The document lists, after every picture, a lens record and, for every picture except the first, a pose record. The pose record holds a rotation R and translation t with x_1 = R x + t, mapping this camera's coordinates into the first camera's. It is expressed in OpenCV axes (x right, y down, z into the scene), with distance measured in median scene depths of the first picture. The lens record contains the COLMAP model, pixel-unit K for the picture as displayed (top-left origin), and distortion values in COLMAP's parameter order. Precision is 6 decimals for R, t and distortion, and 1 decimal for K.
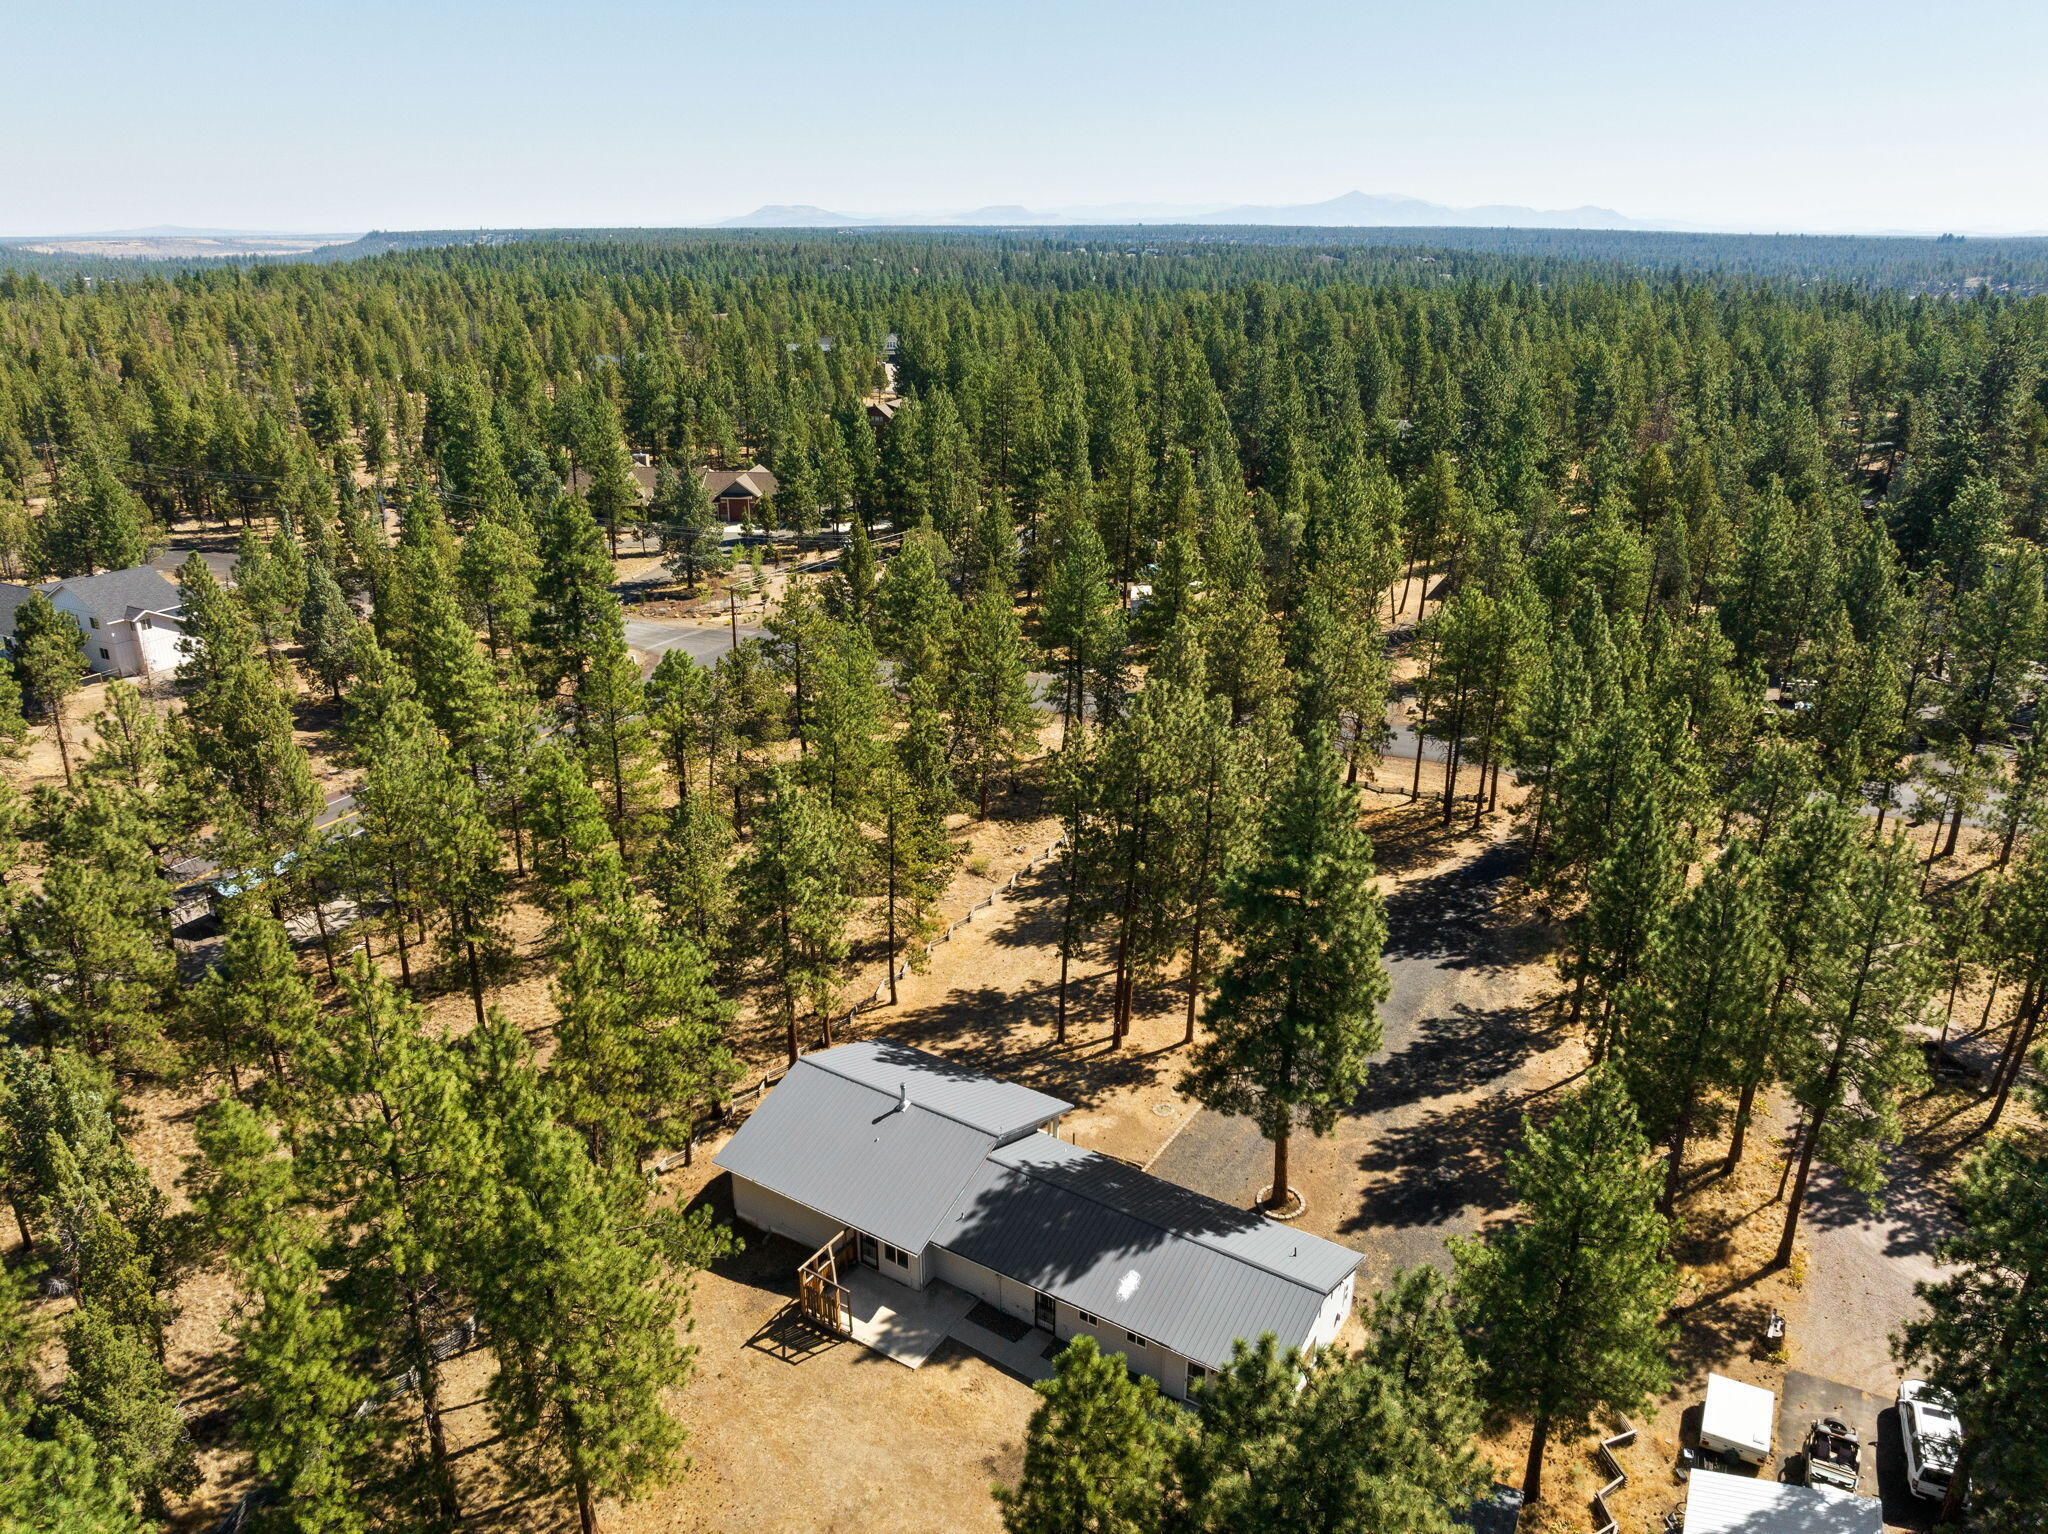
lens RADIAL K [[1448.6, 0, 1020.5], [0, 1448.6, 755.5], [0, 0, 1]] dist [-0.038681, 0.004101]
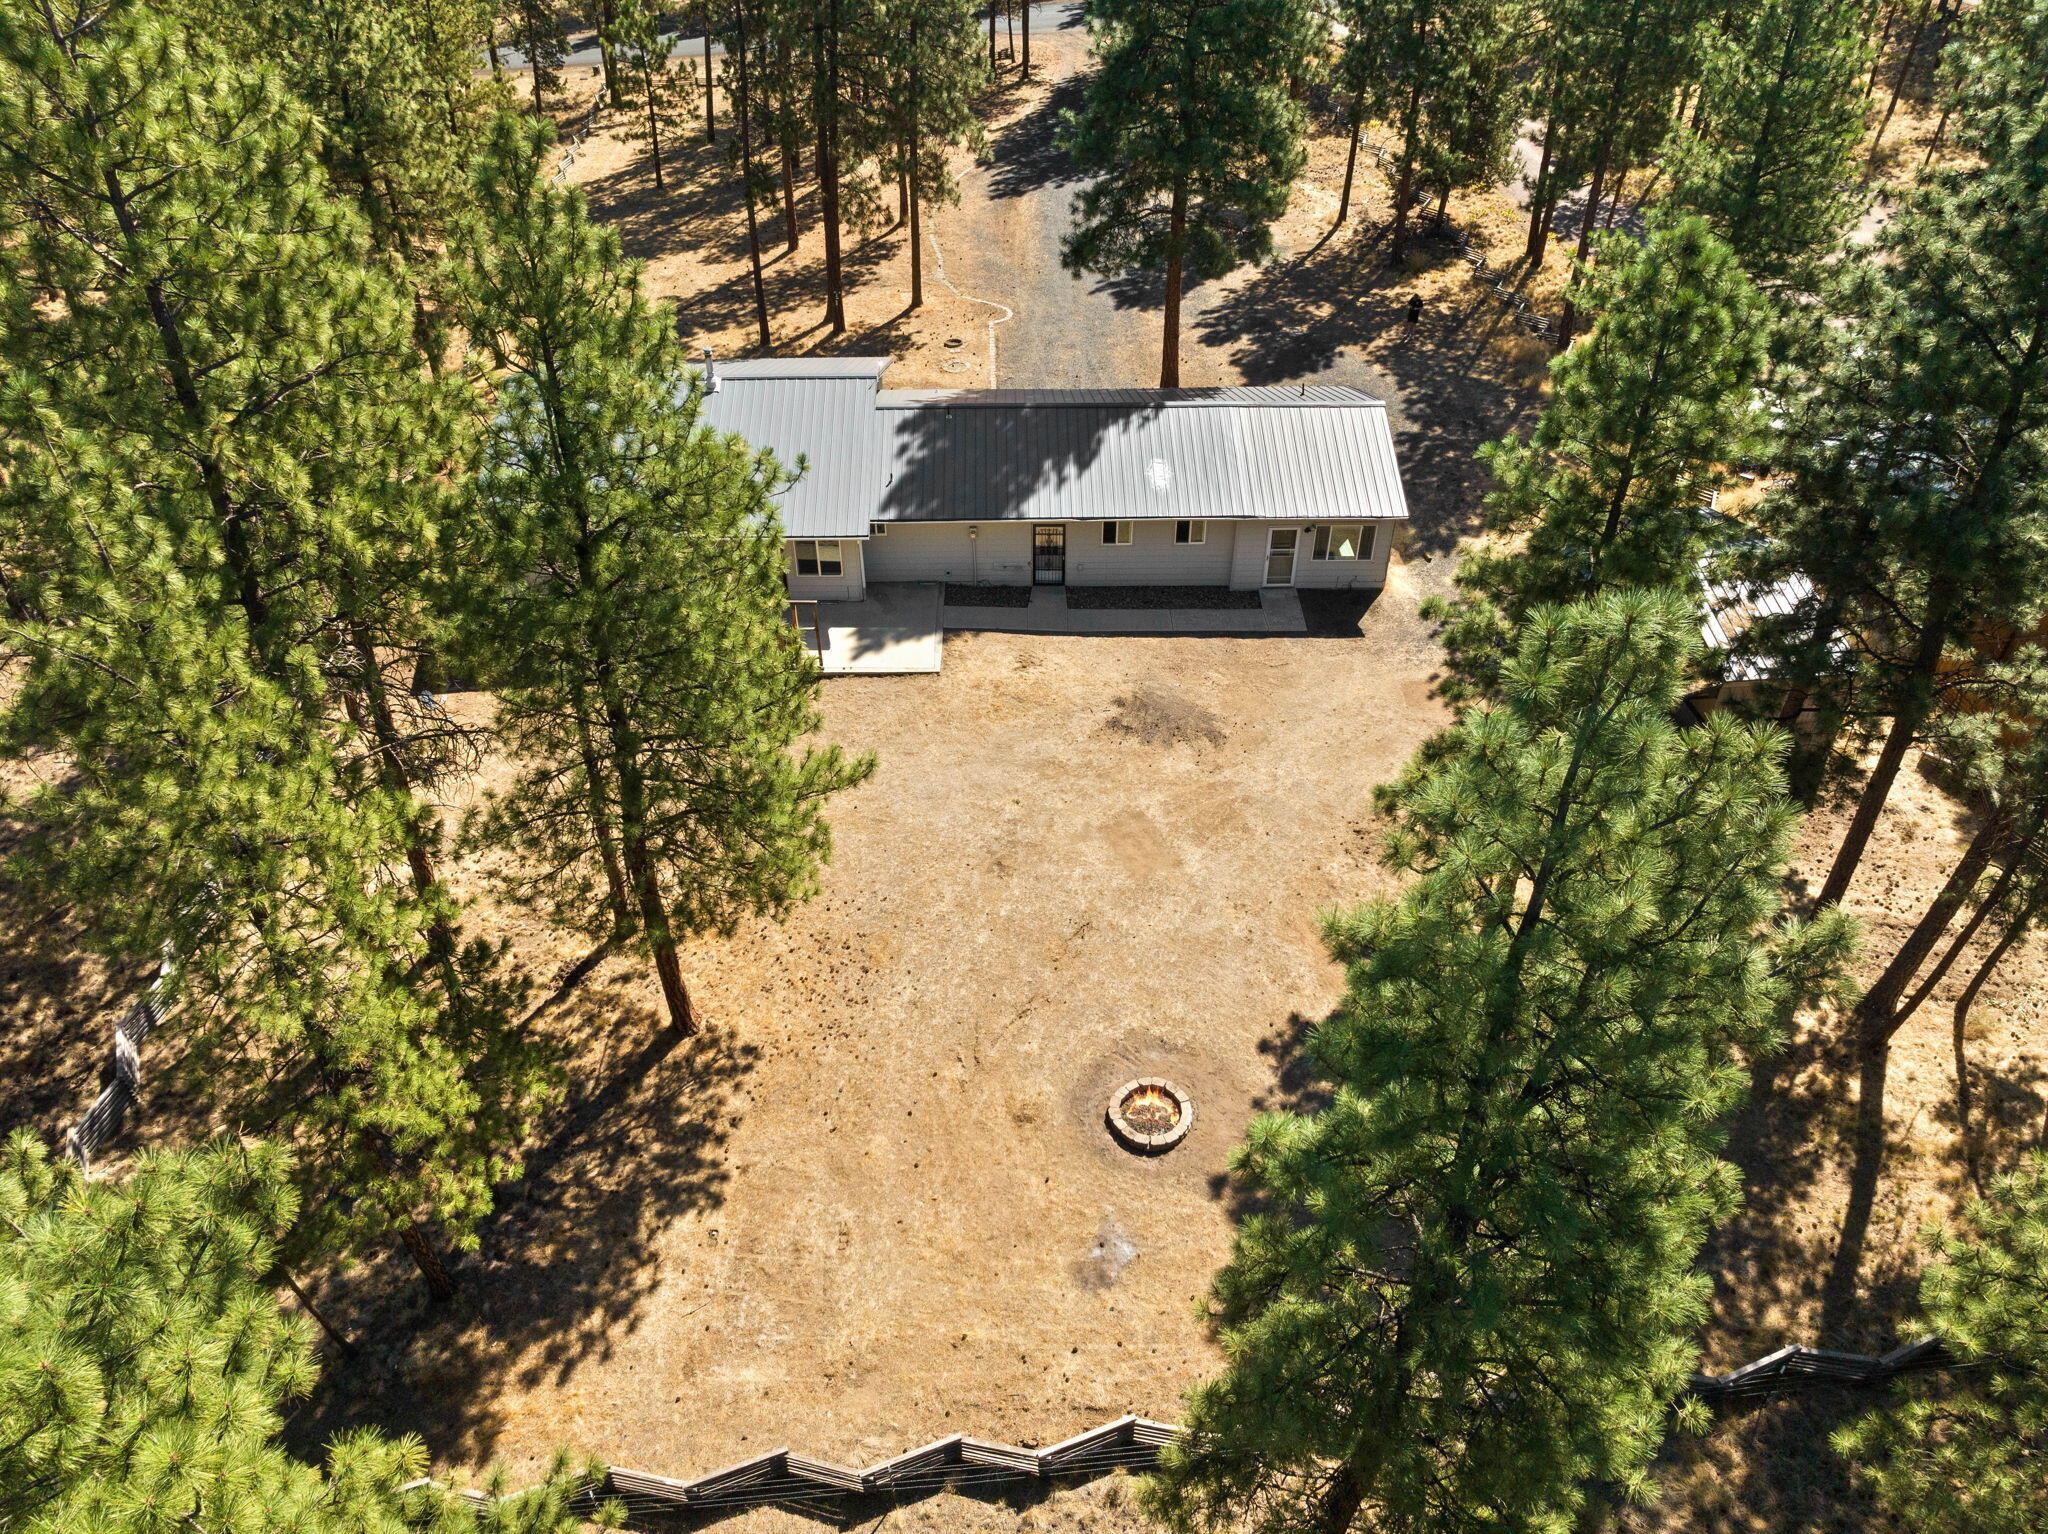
lens RADIAL K [[1449.1, 0, 1024.8], [0, 1449.1, 759.4], [0, 0, 1]] dist [-0.033578, 0.008468]
pose [[0.831584, -0.345272, 0.435035, -0.316126], [0.196103, 0.915367, 0.351636, 0.196763], [-0.519627, -0.207103, 0.828913, 0.332550]]
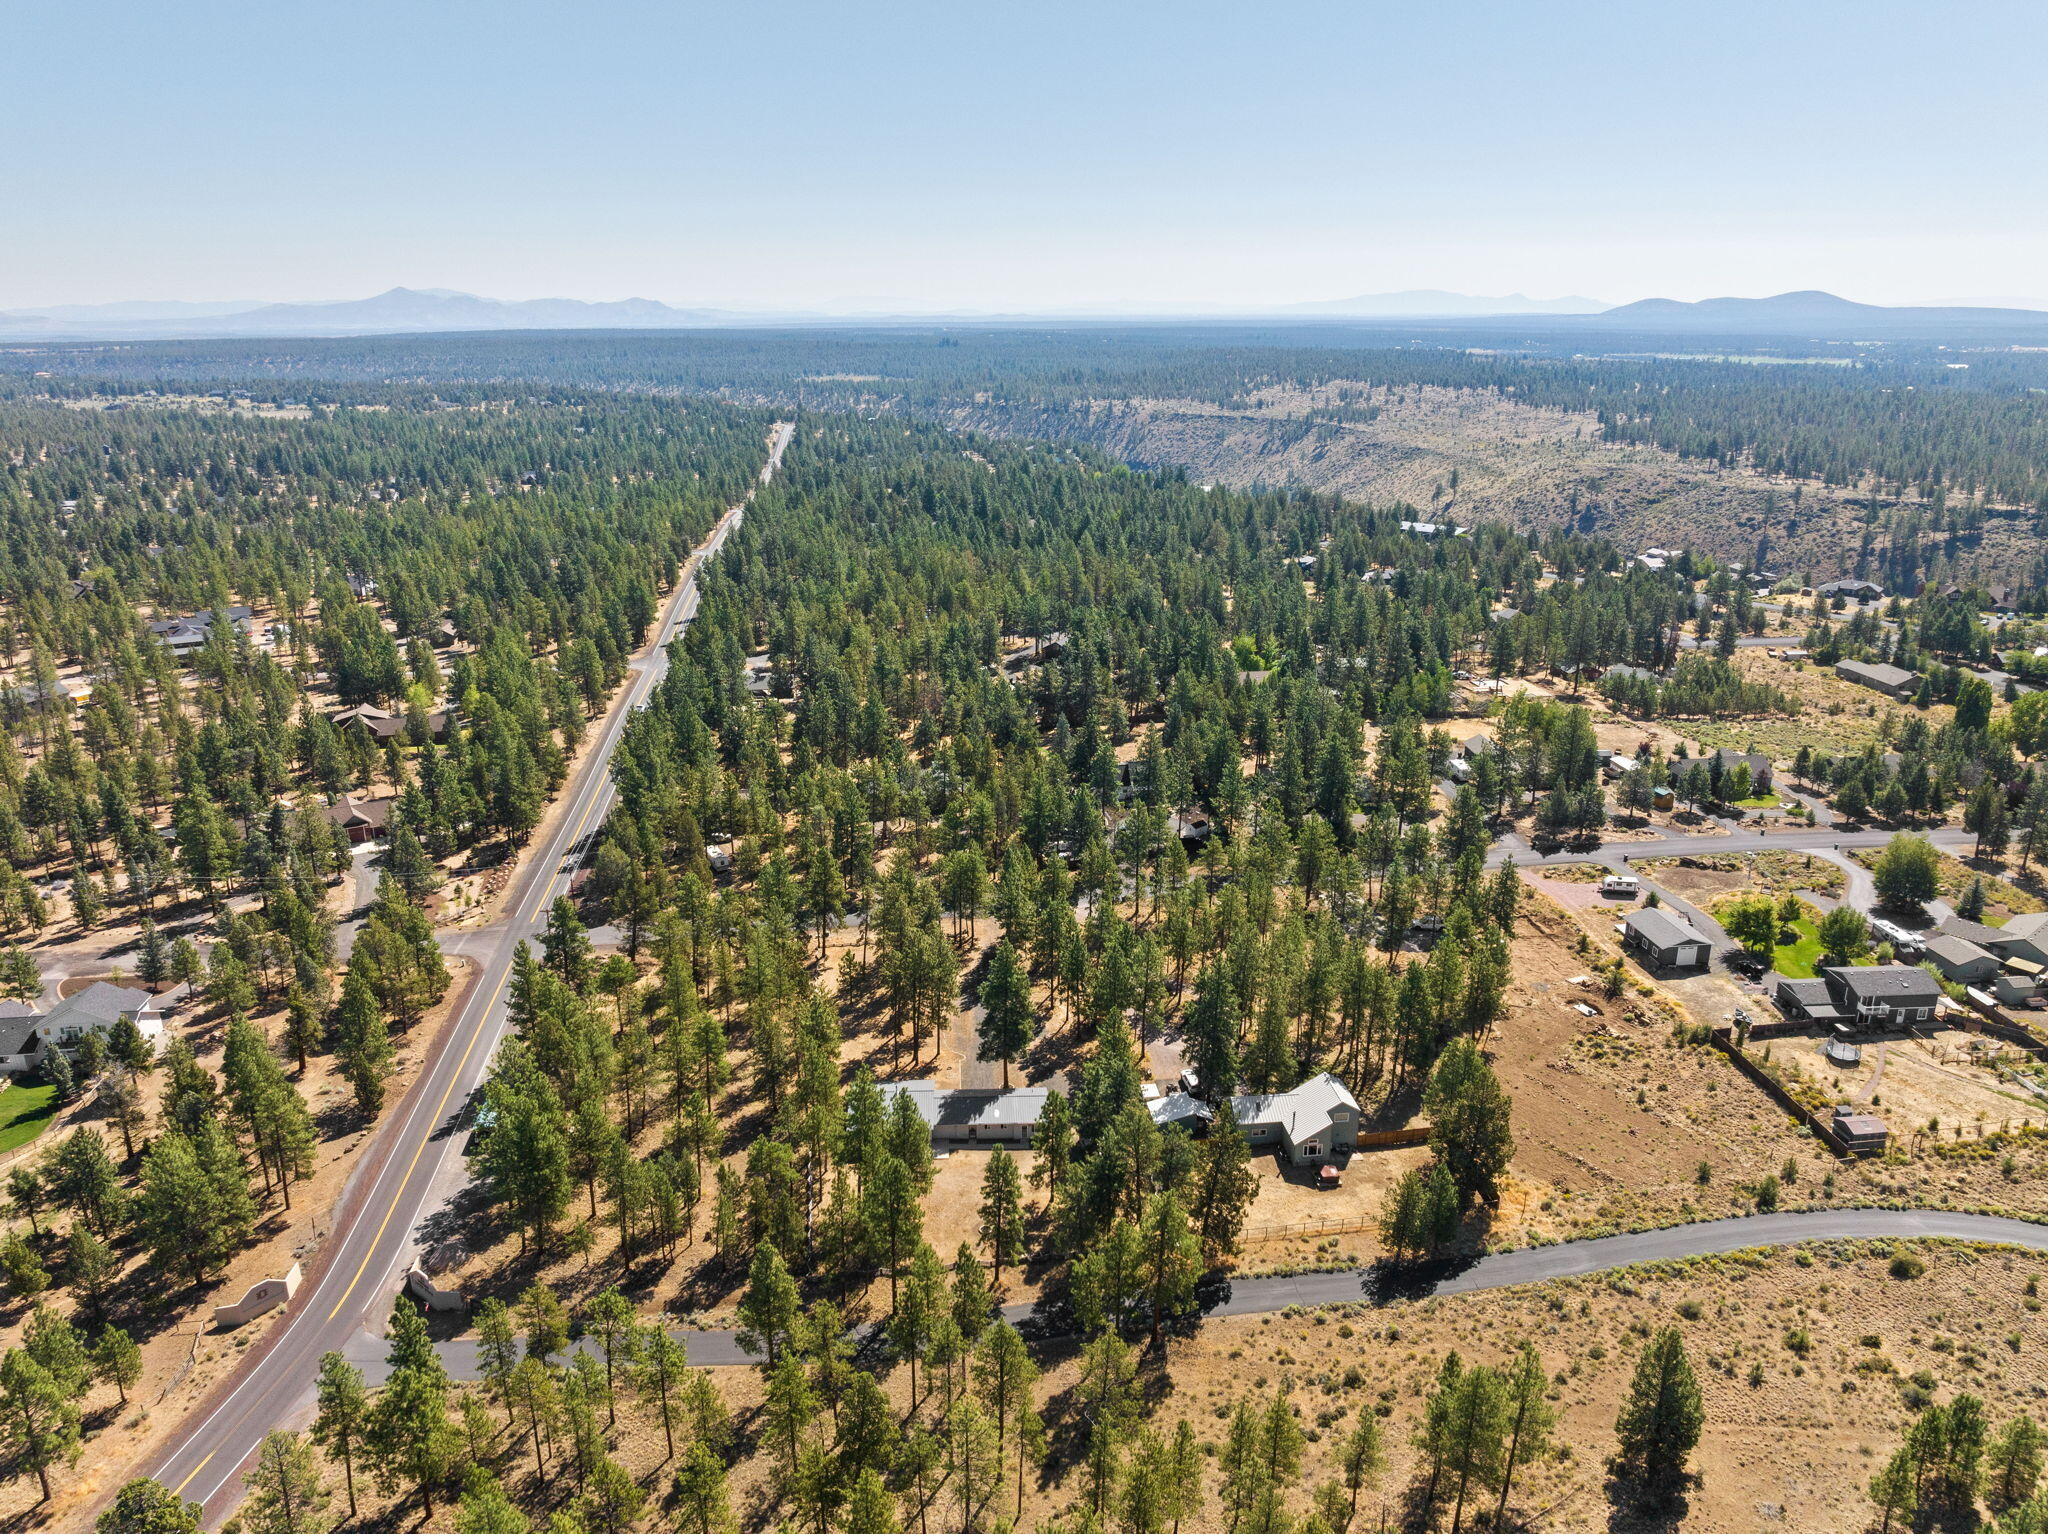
lens RADIAL K [[1449.1, 0, 1024.8], [0, 1449.1, 759.4], [0, 0, 1]] dist [-0.033578, 0.008468]
pose [[0.819440, -0.175089, 0.545768, -1.384734], [0.203344, 0.979068, 0.008787, -0.406683], [-0.535882, 0.103779, 0.837890, -1.728508]]
